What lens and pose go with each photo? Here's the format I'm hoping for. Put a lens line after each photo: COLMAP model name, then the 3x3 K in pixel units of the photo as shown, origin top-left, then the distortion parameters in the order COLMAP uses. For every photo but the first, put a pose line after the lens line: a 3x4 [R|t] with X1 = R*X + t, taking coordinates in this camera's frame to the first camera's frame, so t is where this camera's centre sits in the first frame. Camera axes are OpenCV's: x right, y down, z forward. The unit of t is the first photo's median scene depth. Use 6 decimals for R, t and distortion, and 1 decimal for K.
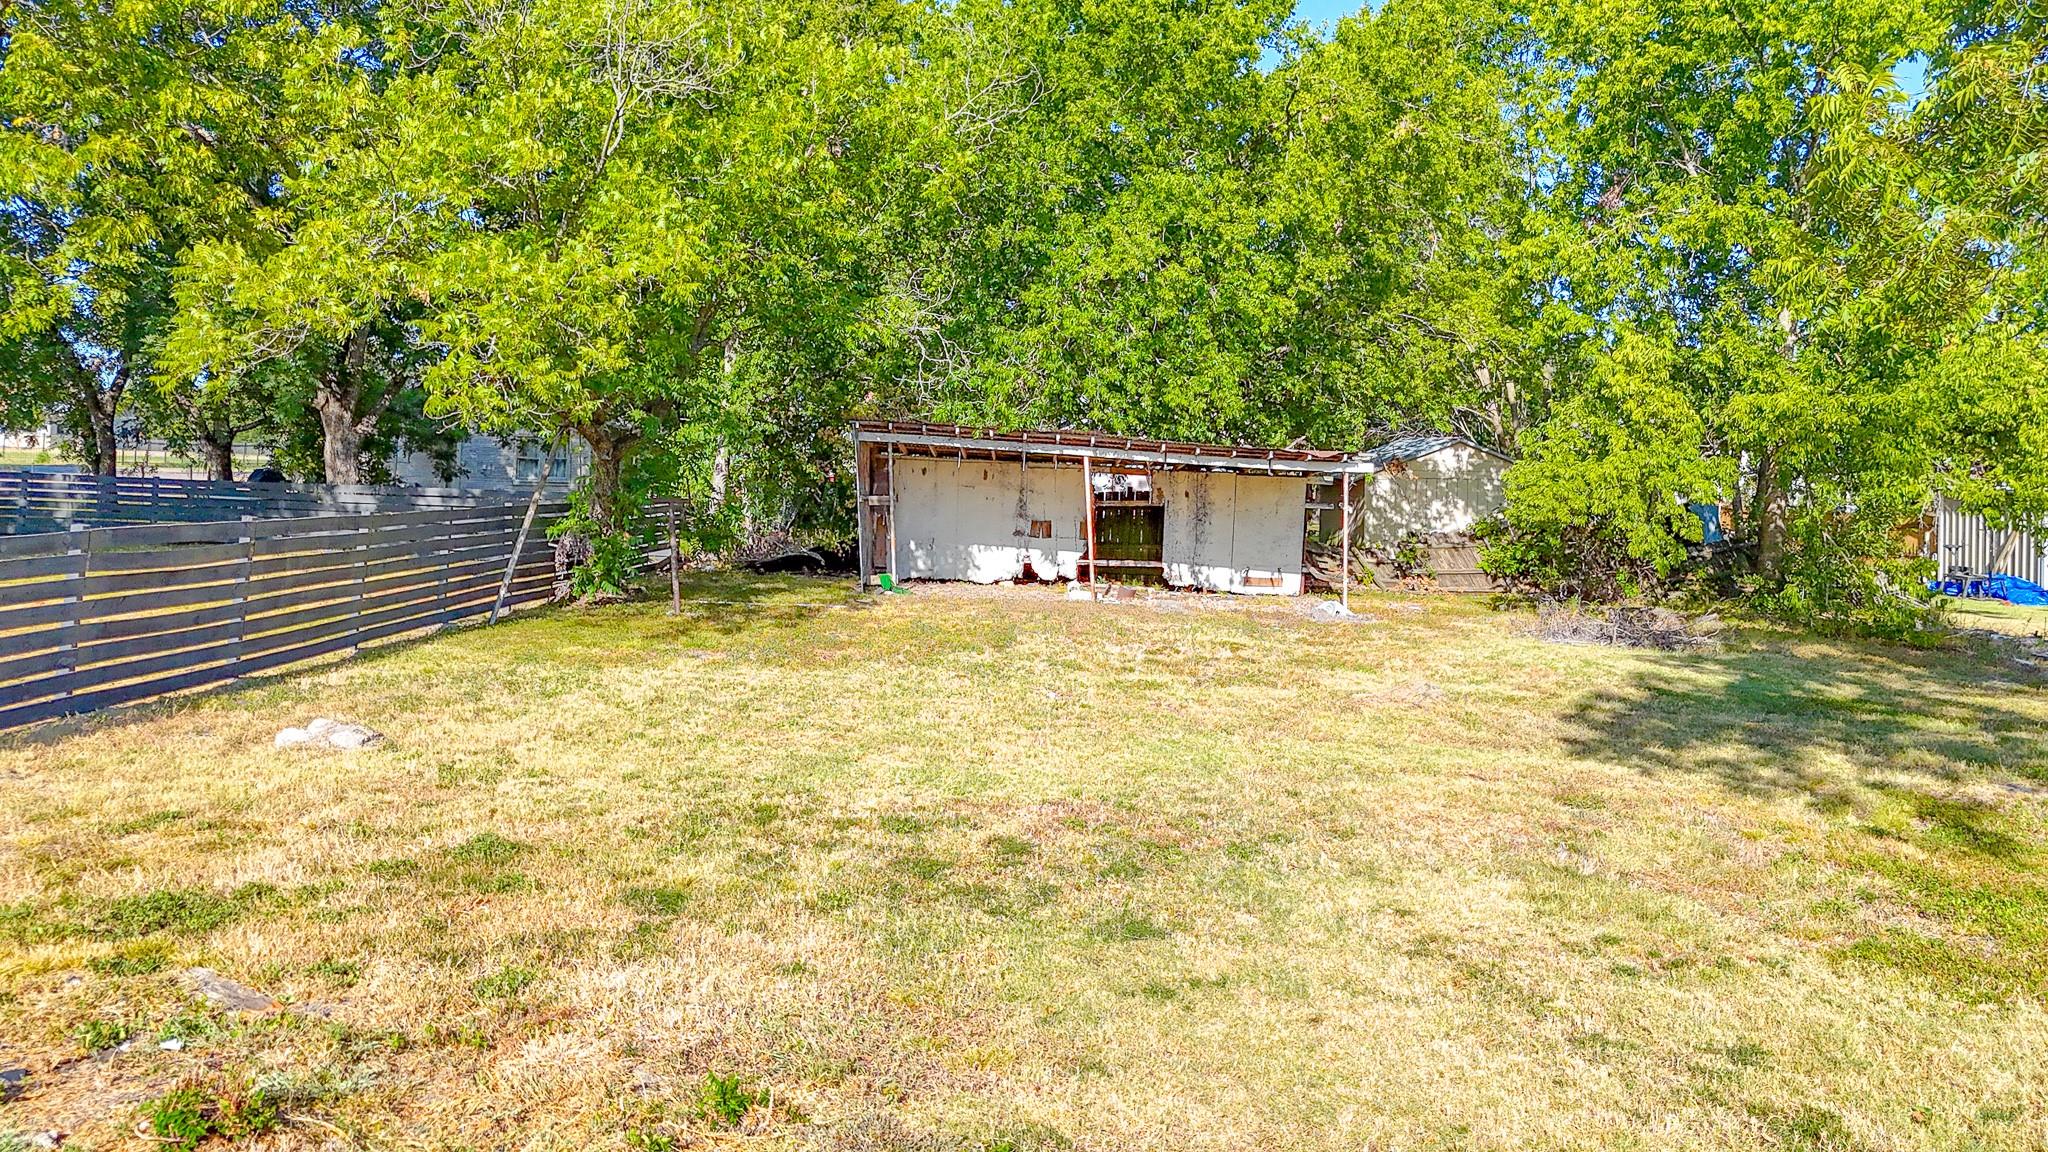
lens RADIAL K [[1523.8, 0, 1013.3], [0, 1523.8, 566.7], [0, 0, 1]] dist [0.037065, -0.024385]
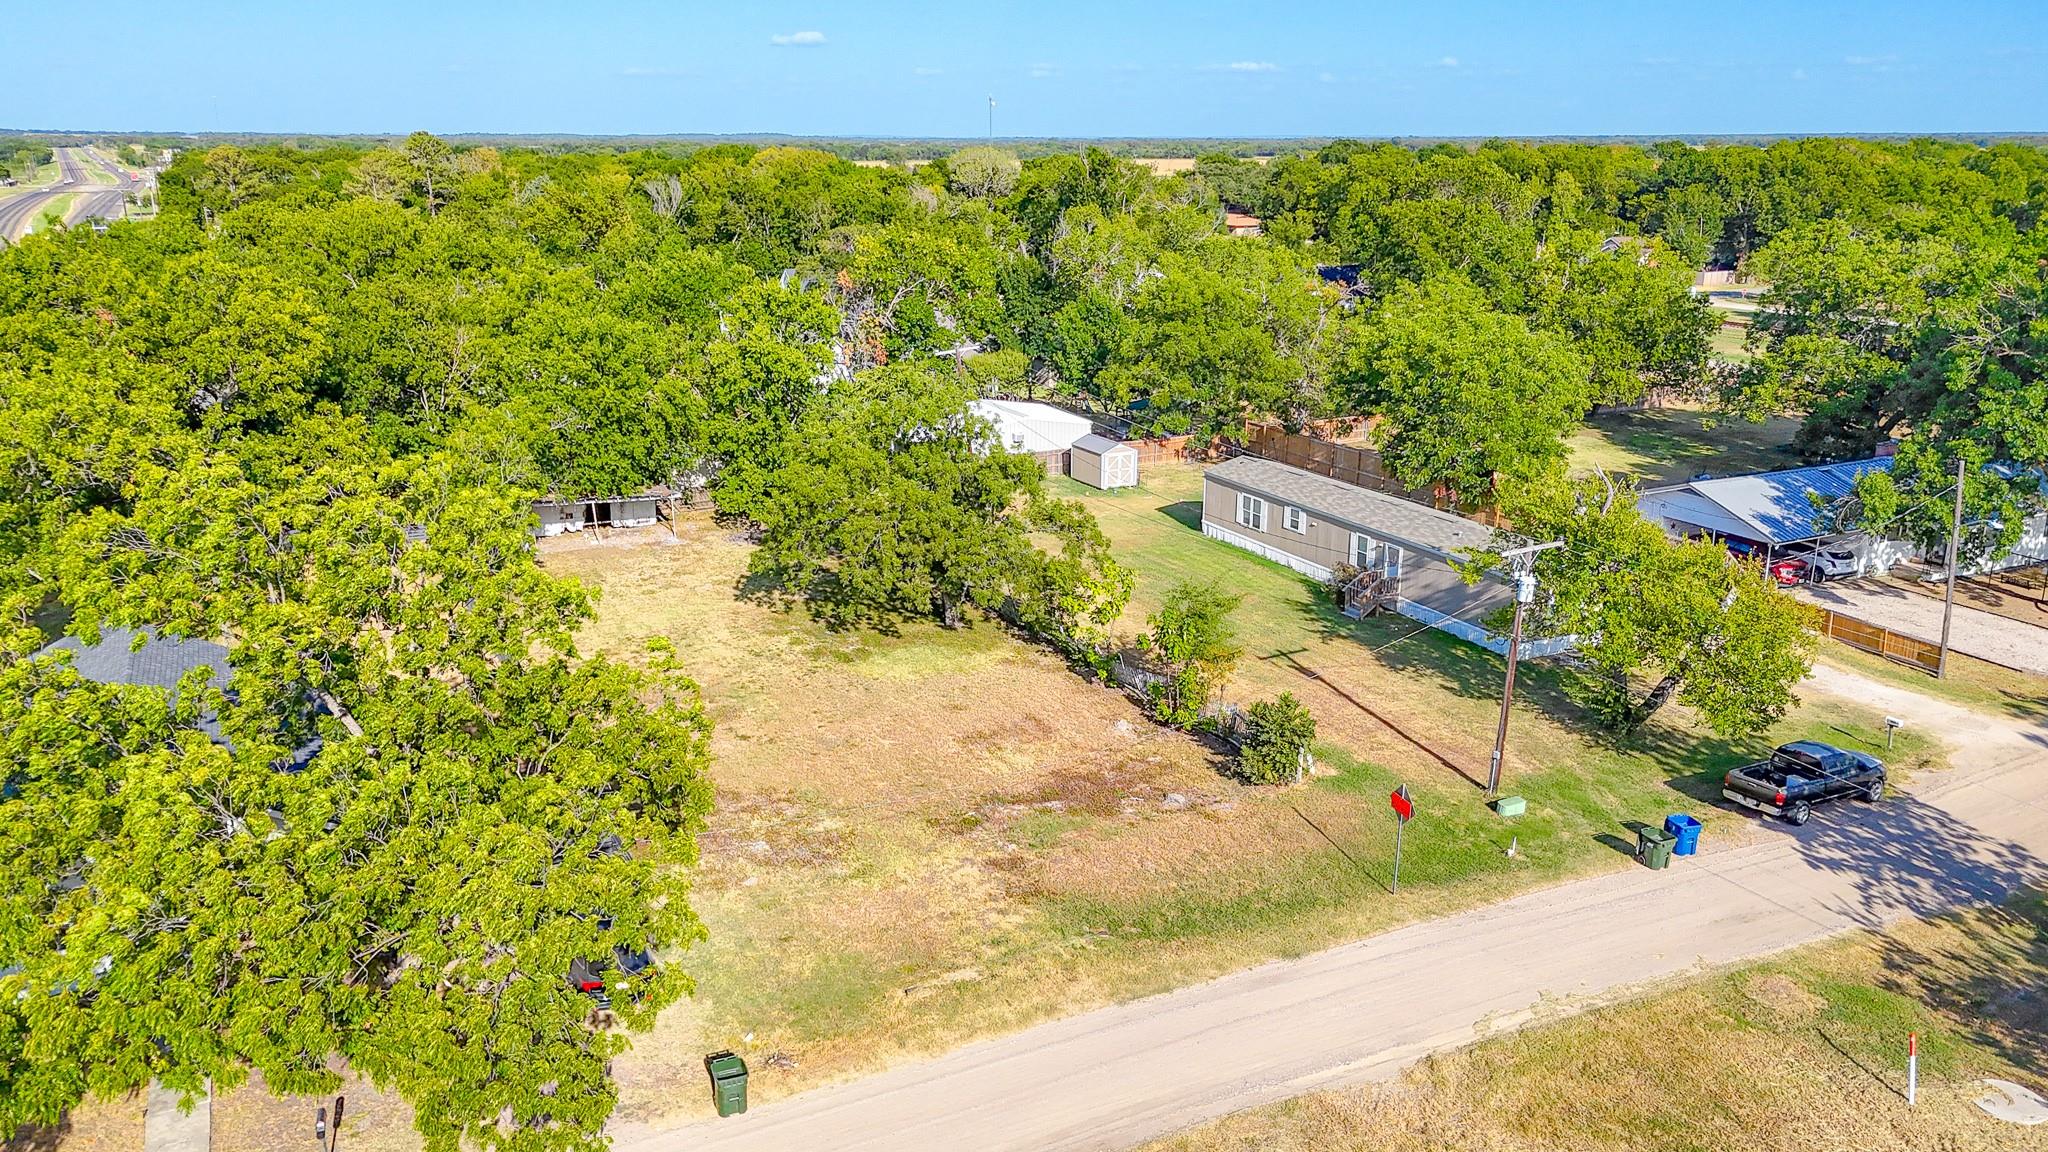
lens RADIAL K [[1523.8, 0, 1028.7], [0, 1523.8, 607.7], [0, 0, 1]] dist [0.037065, -0.024385]
pose [[0.876146, -0.162870, 0.453697, -0.591265], [0.045246, 0.964822, 0.258982, -0.594788], [-0.479917, -0.206378, 0.852694, -2.069376]]
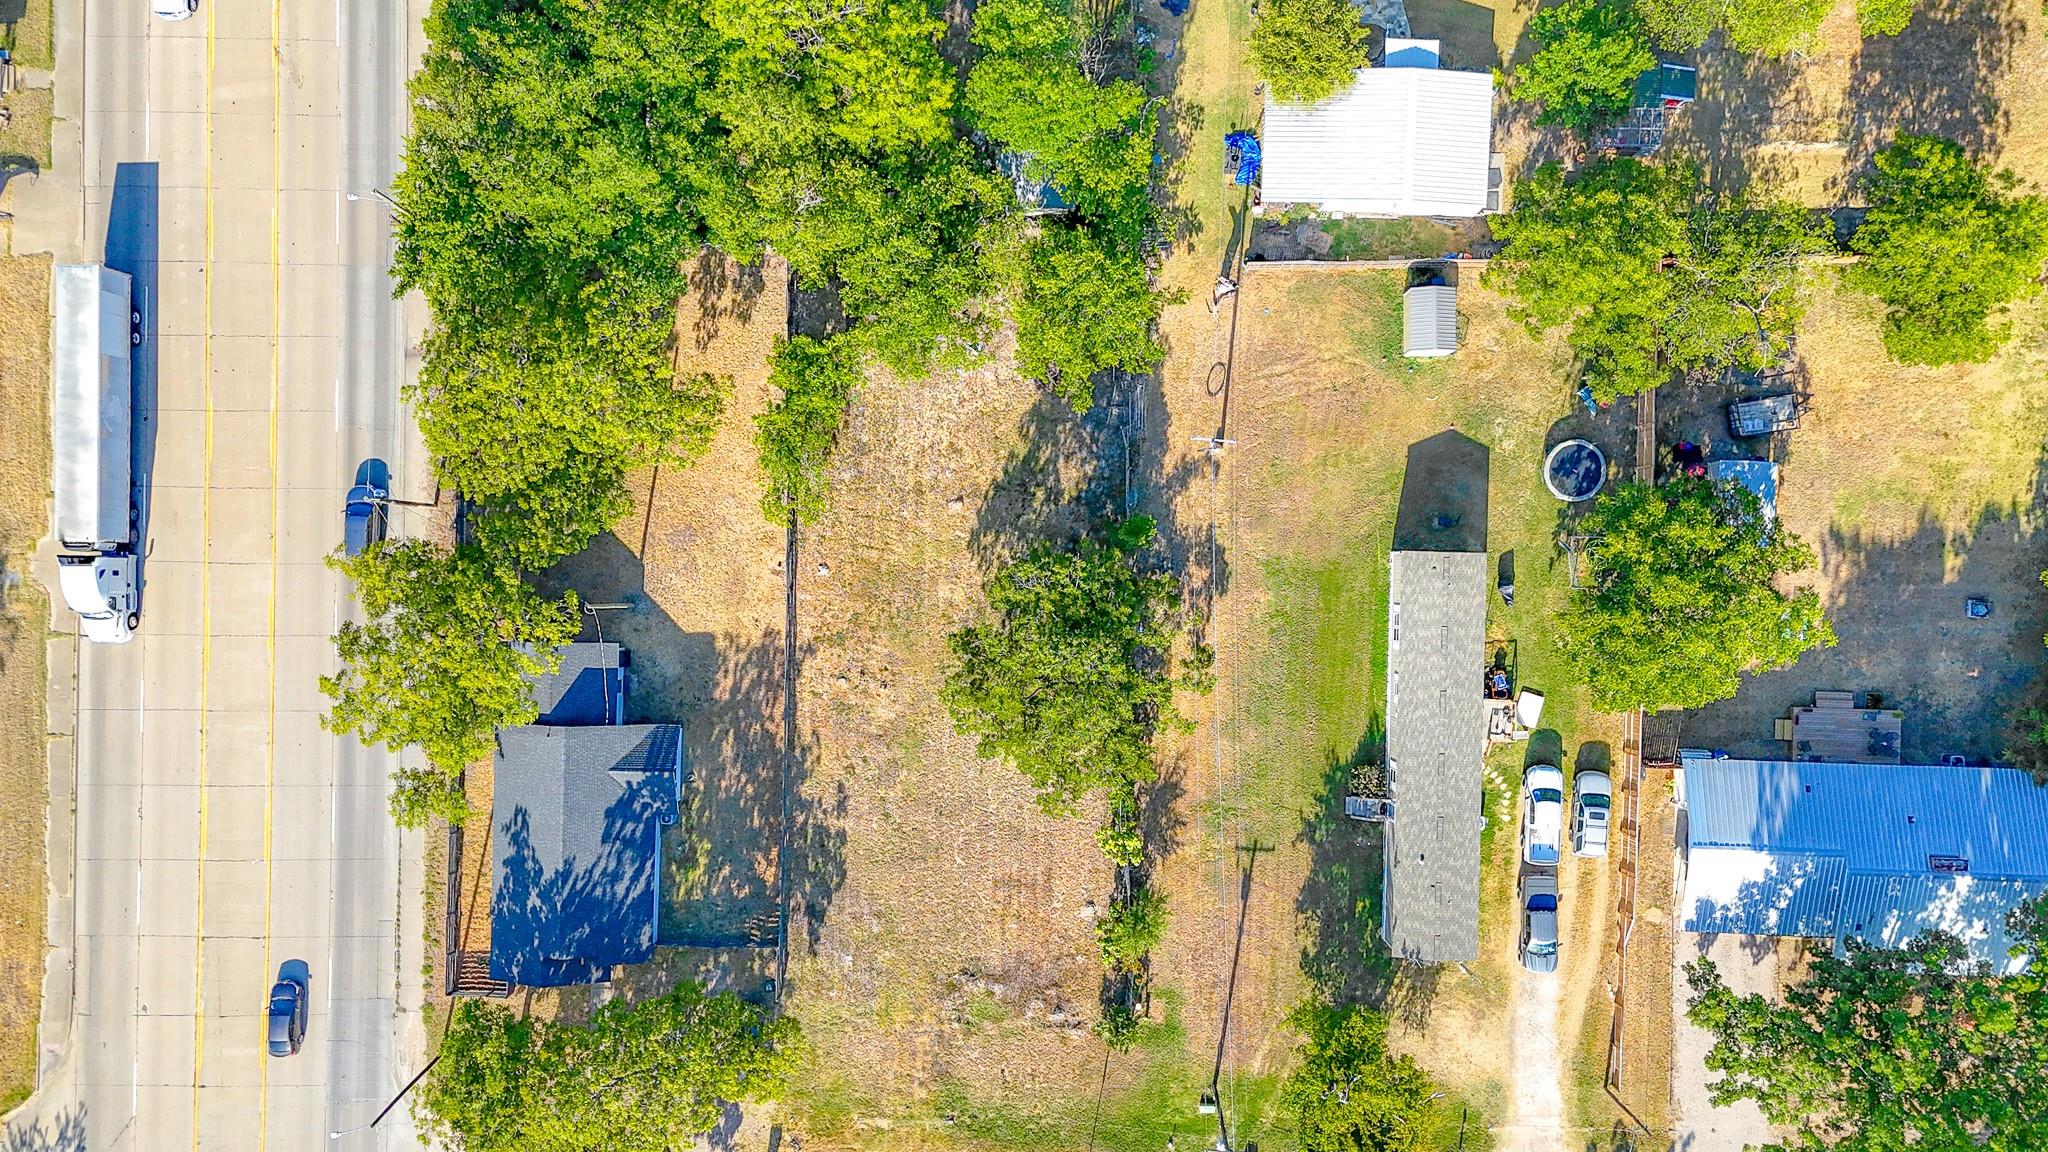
lens RADIAL K [[1523.8, 0, 1042.5], [0, 1523.8, 577.8], [0, 0, 1]] dist [0.037065, -0.024385]
pose [[0.998952, -0.015779, -0.042963, 0.476519], [0.043875, 0.062888, 0.997056, -3.391055], [-0.013031, -0.997896, 0.063515, 0.113291]]
